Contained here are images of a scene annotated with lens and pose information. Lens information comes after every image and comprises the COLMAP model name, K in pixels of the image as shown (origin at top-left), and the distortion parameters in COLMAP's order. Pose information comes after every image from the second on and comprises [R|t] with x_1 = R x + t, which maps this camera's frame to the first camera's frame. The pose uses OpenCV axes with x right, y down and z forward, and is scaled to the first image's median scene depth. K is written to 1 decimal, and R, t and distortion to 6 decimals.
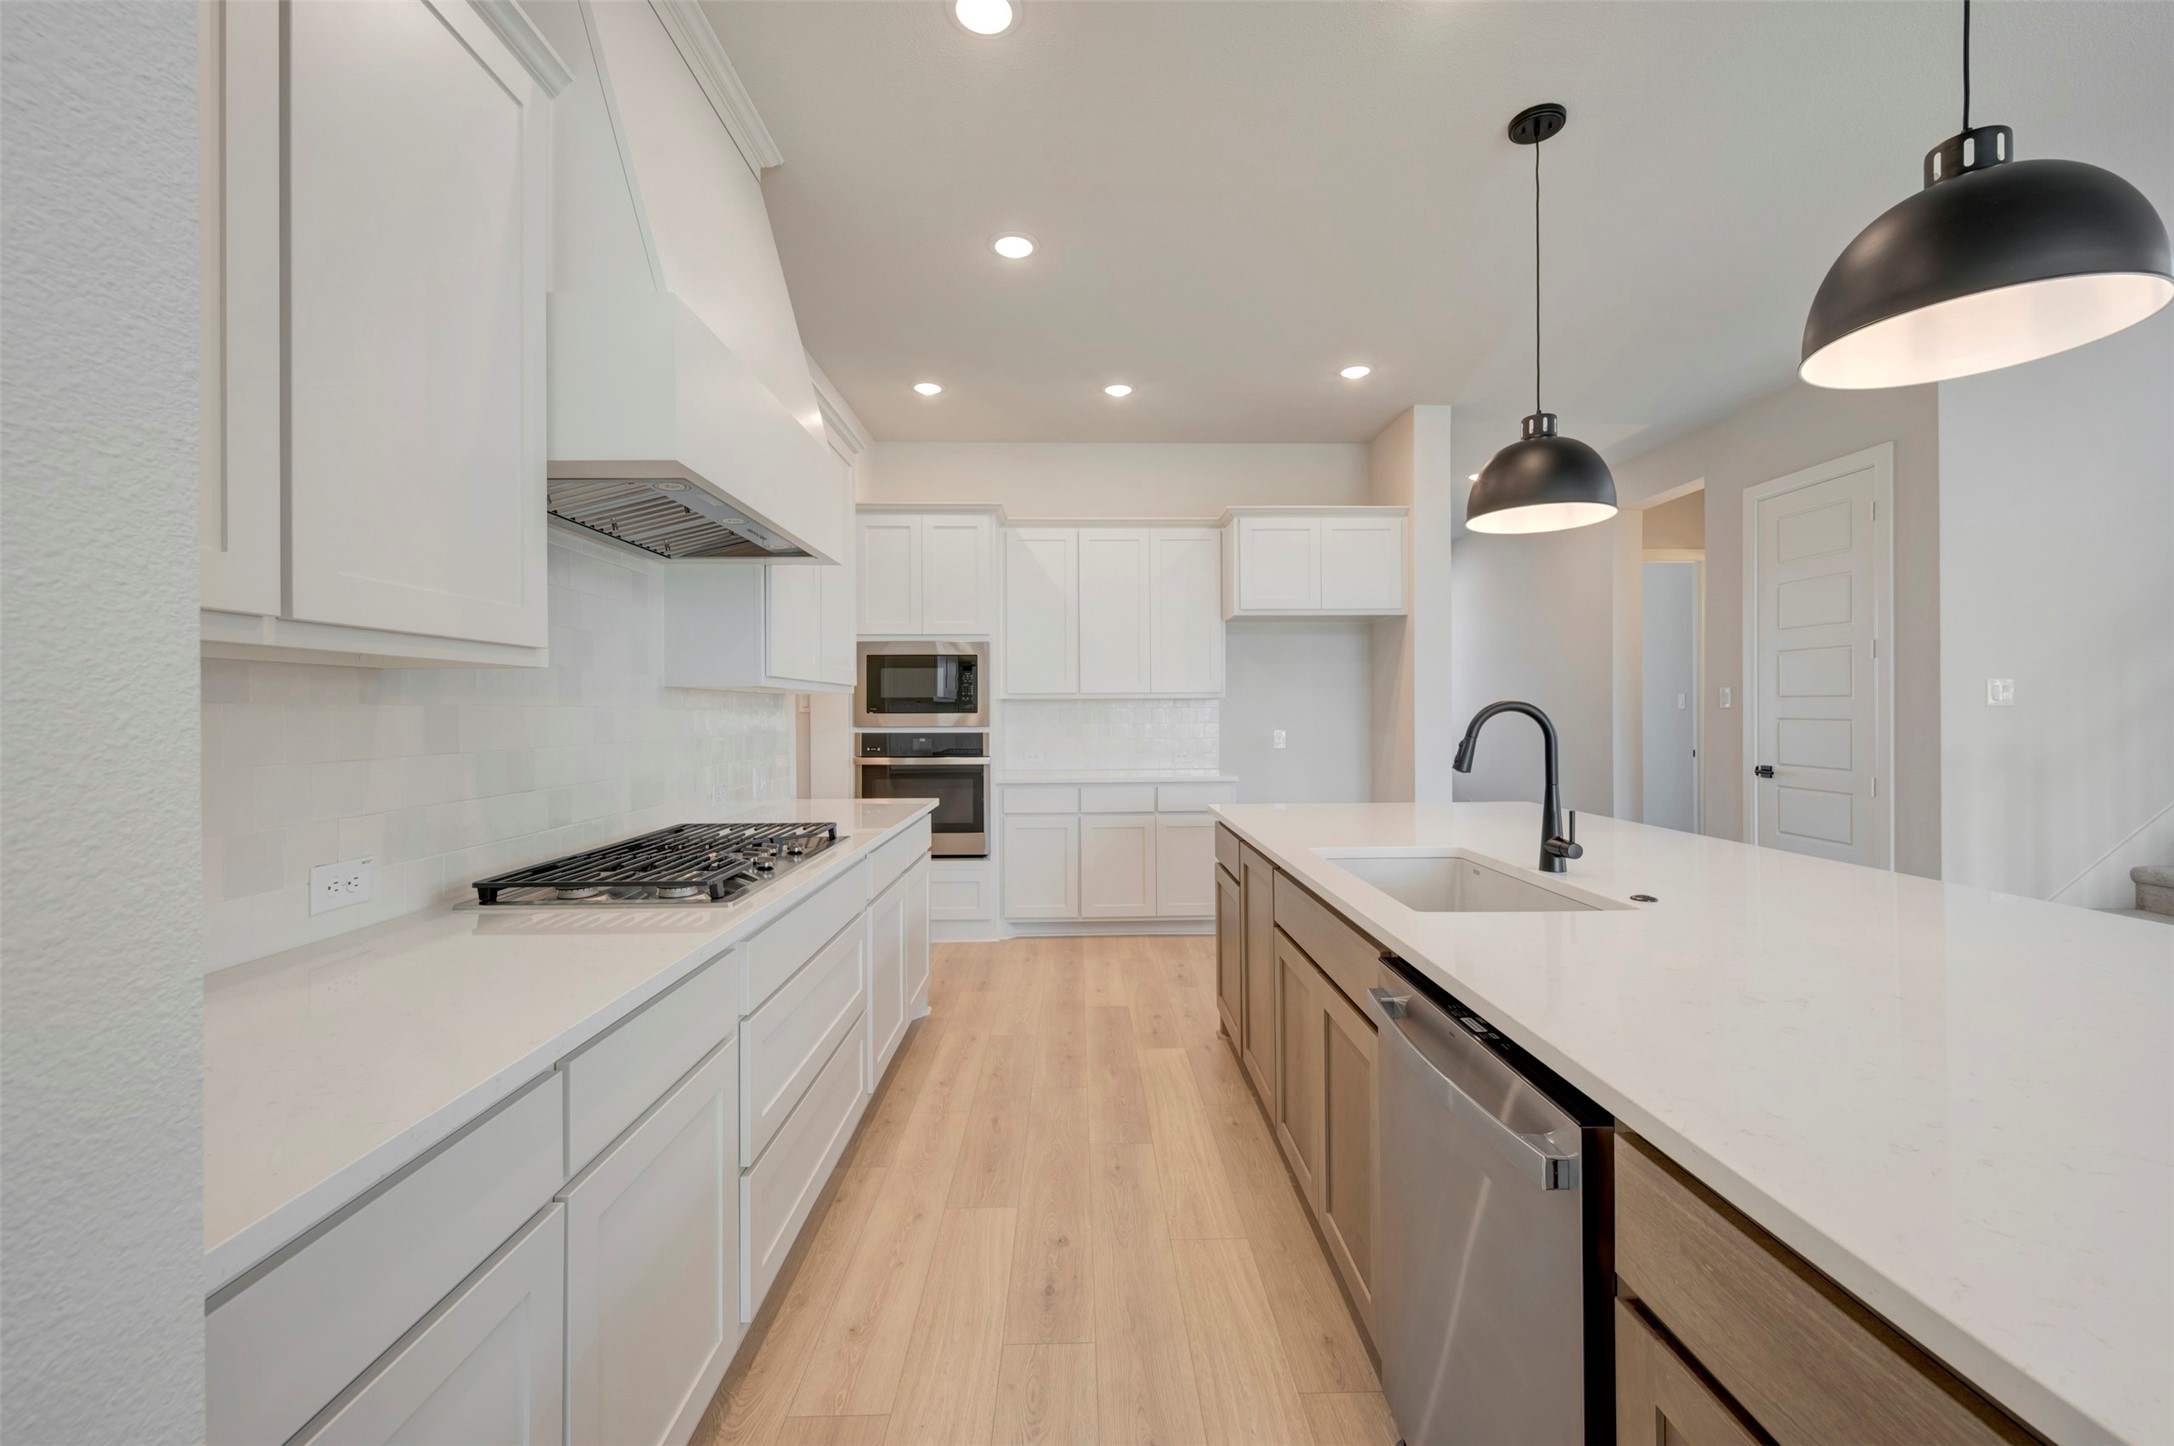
lens RADIAL K [[857.9, 0, 1087.0], [0, 857.9, 723.0], [0, 0, 1]] dist [-0.000159, 0.000006]
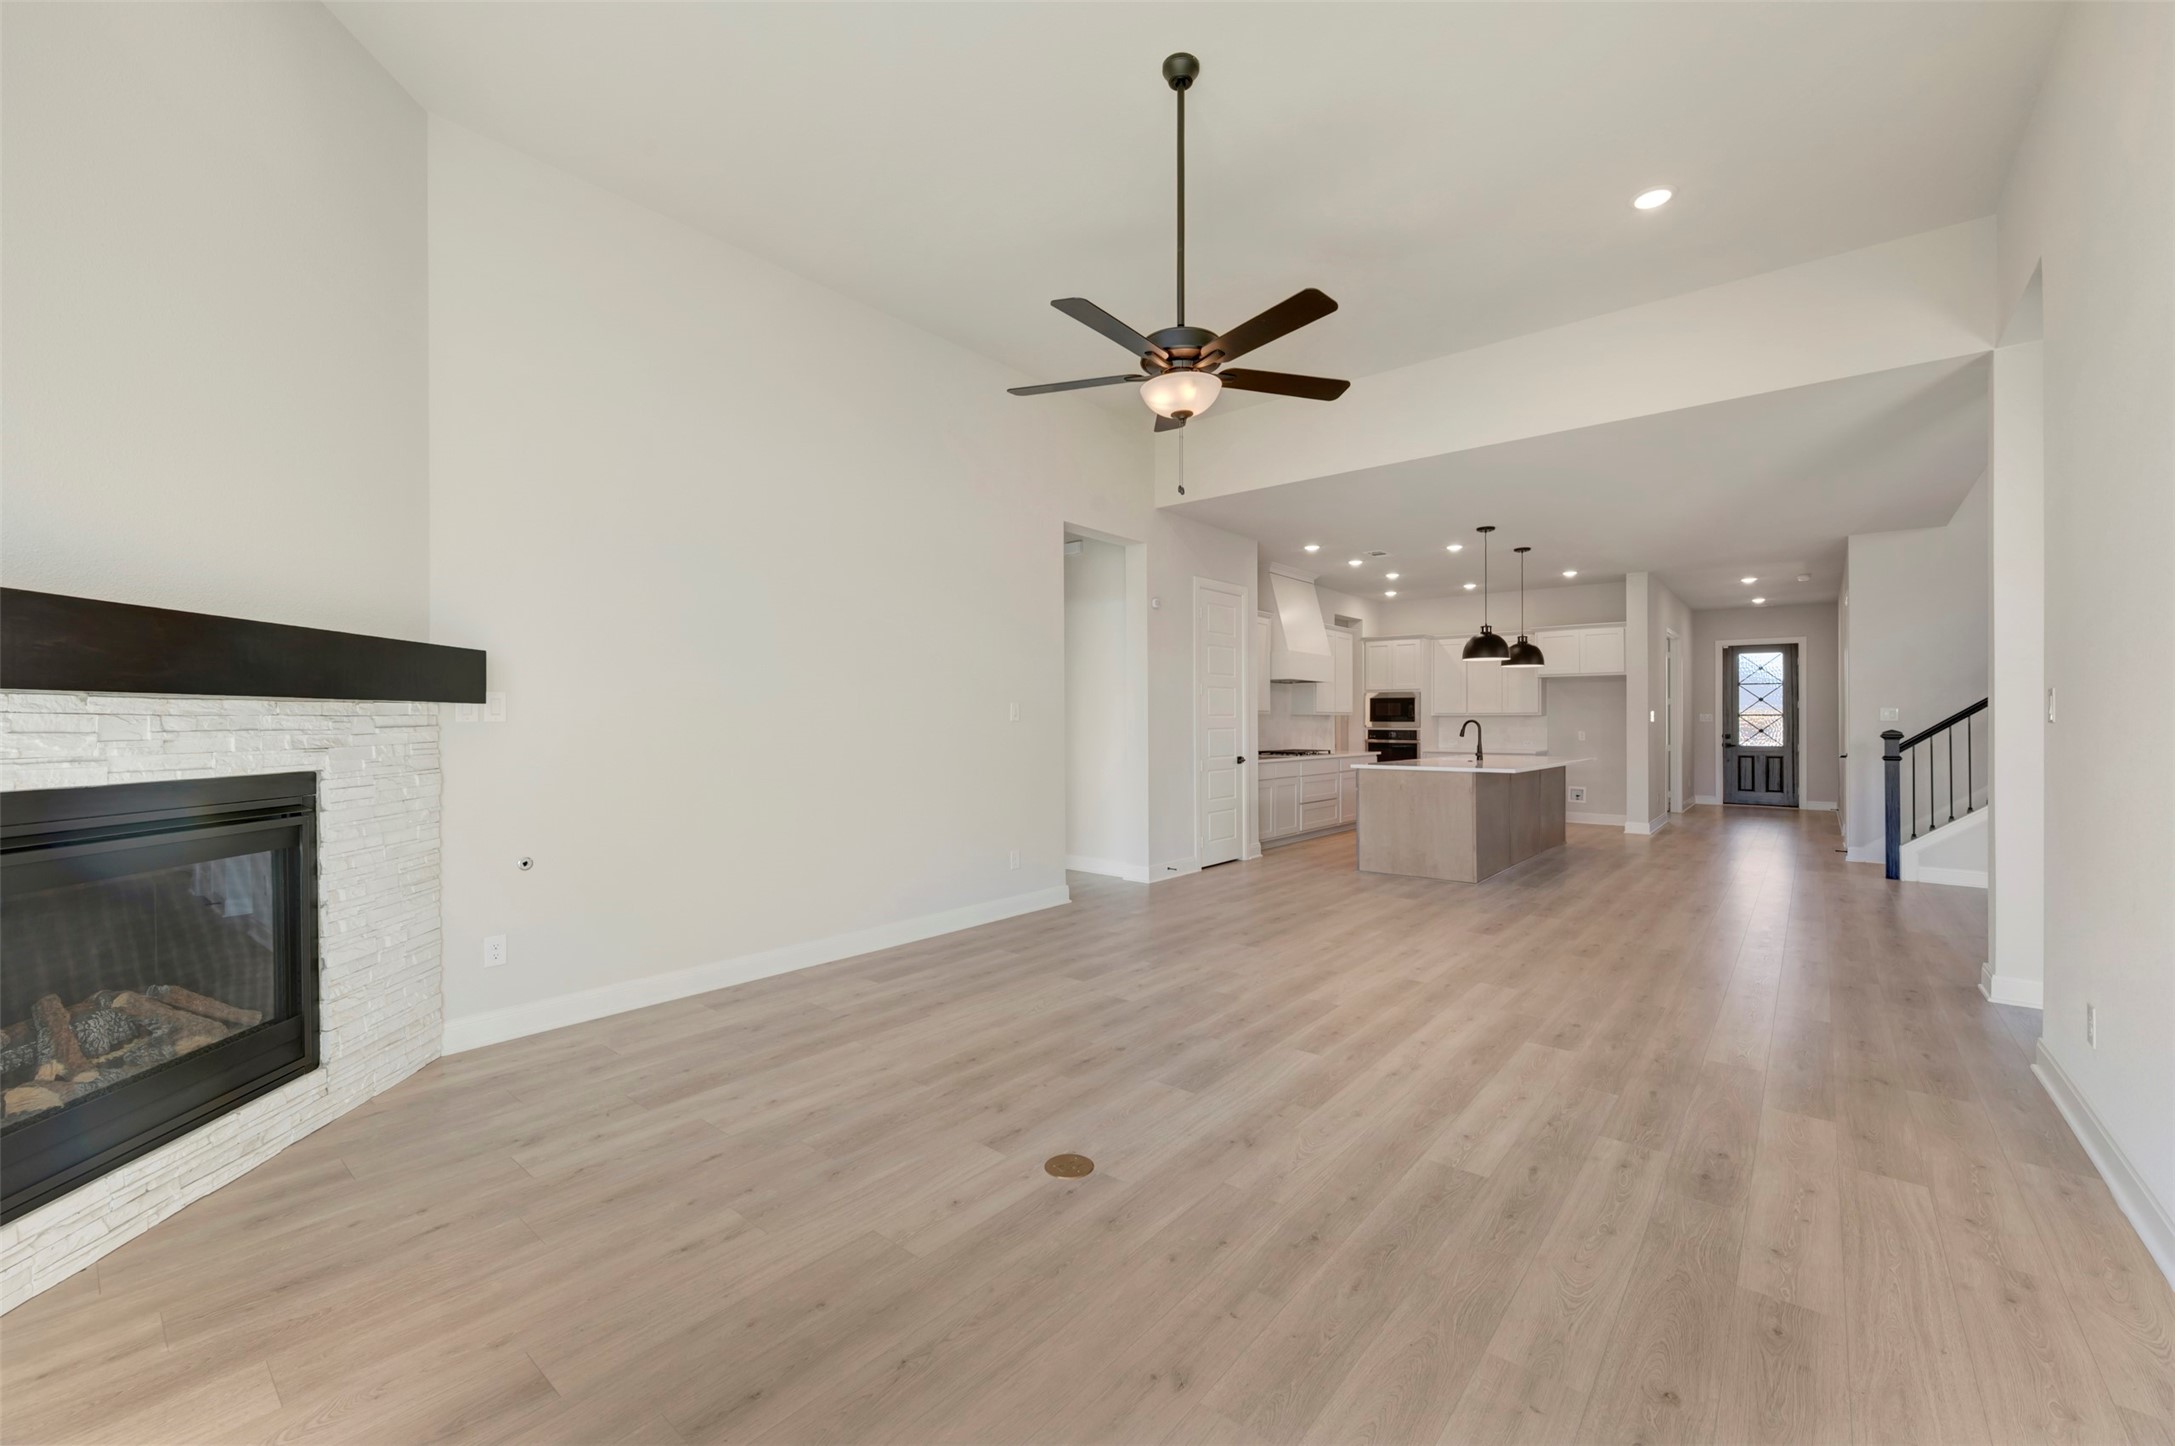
lens RADIAL K [[858.3, 0, 1087.5], [0, 858.3, 723.0], [0, 0, 1]] dist [-0.000159, 0.000006]
pose [[0.753487, 0.004176, -0.657449, 0.760110], [-0.009694, 0.999942, -0.004758, 0.012622], [0.657391, 0.009959, 0.753484, -1.409421]]
